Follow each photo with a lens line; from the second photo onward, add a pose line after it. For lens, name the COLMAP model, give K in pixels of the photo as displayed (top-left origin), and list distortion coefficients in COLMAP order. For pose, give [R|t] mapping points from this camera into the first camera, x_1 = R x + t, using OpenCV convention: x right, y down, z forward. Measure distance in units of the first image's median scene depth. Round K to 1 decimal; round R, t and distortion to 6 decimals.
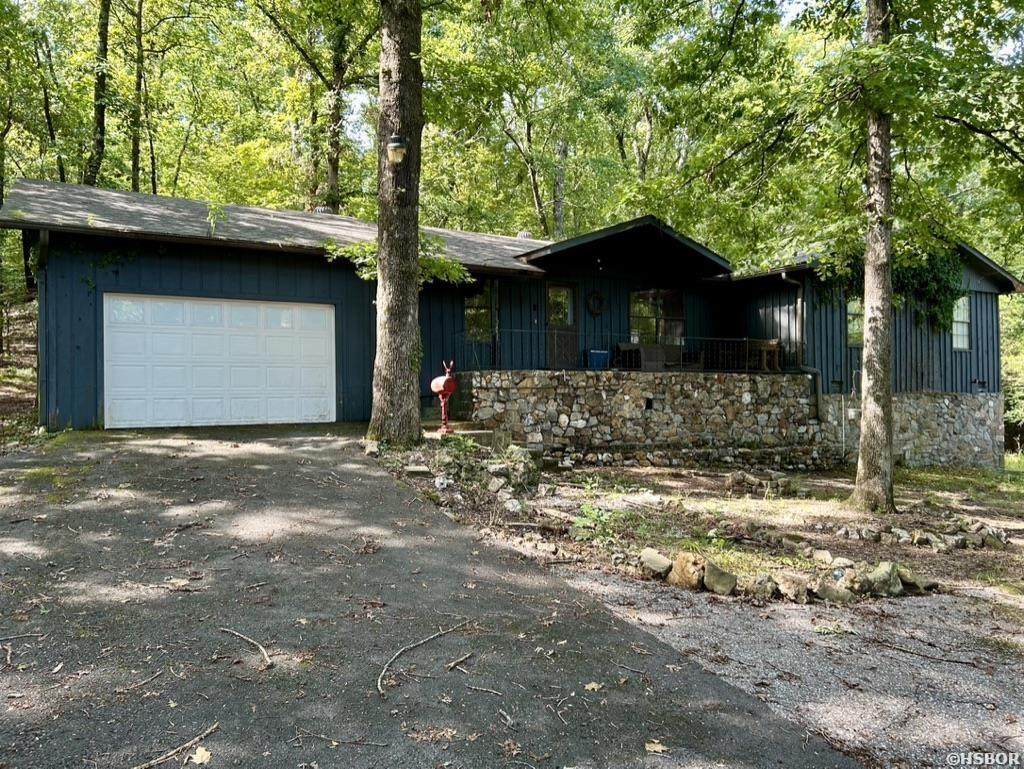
lens RADIAL K [[782.1, 0, 512.4], [0, 782.1, 388.5], [0, 0, 1]] dist [0.040220, -0.008666]
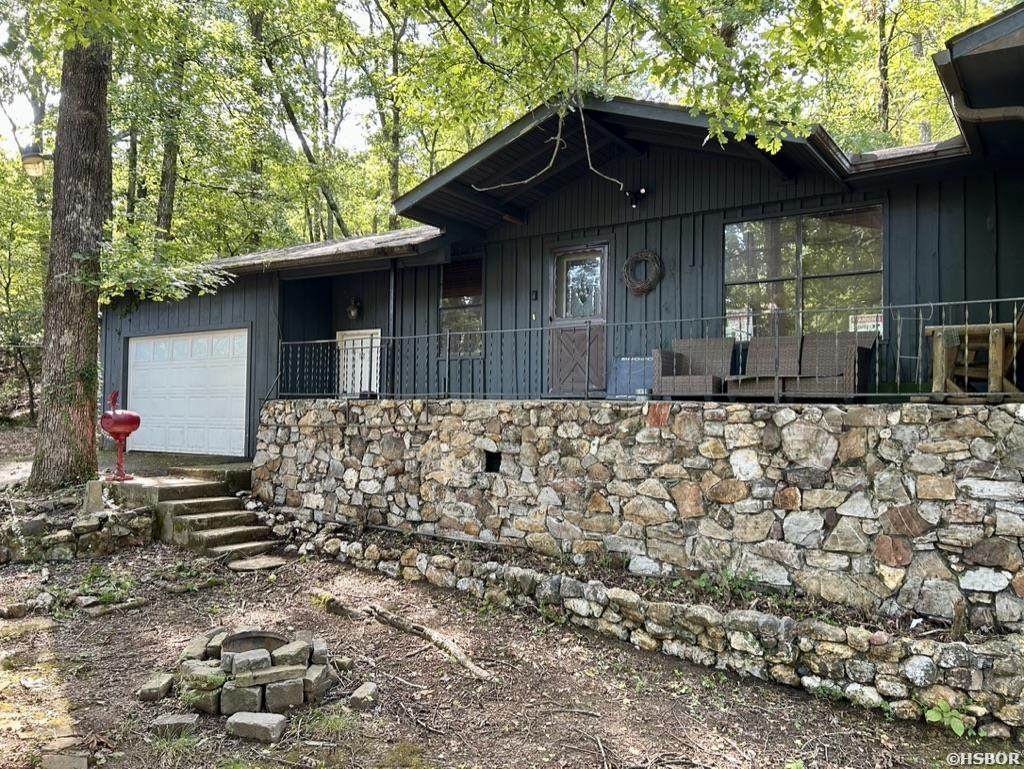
lens RADIAL K [[782.1, 0, 512.5], [0, 782.1, 381.9], [0, 0, 1]] dist [0.040220, -0.008666]
pose [[0.428143, -0.017735, -0.903537, 0.648085], [0.000344, 0.999811, -0.019462, -0.023067], [0.903711, 0.008021, 0.428068, 0.790731]]
